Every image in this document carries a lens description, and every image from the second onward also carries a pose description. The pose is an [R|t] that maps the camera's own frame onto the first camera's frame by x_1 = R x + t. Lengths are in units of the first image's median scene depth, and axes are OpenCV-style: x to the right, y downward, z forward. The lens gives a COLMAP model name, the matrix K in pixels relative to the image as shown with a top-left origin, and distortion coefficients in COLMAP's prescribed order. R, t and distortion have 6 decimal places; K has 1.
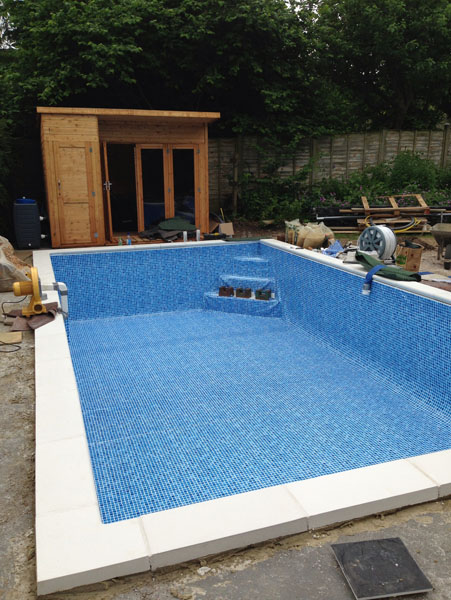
lens RADIAL K [[550.8, 0, 225.0], [0, 550.8, 297.3], [0, 0, 1]] dist [0.062717, 0.000000]
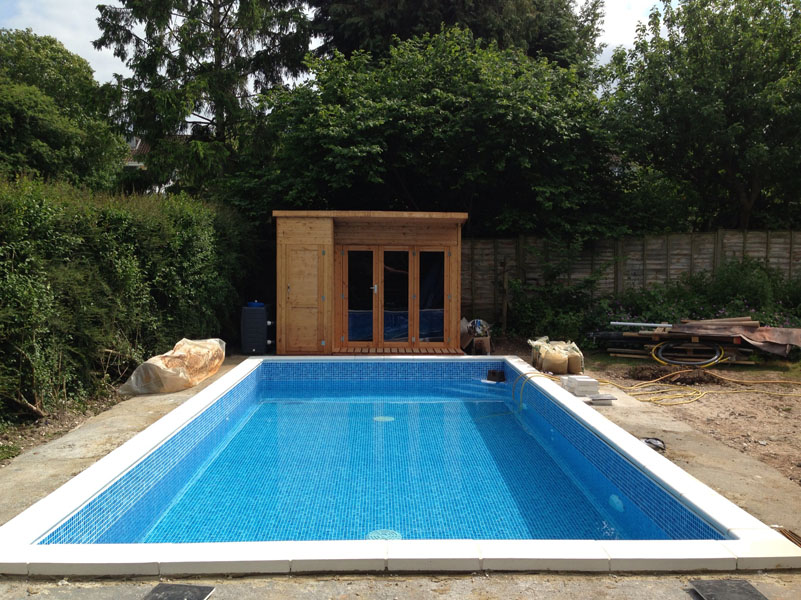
lens RADIAL K [[735.3, 0, 398.5], [0, 735.3, 298.2], [0, 0, 1]] dist [0.062717, 0.000000]
pose [[0.955543, 0.030937, -0.293223, 0.220970], [-0.085075, 0.981113, -0.173724, 0.012316], [0.282311, 0.190947, 0.940128, -0.100967]]
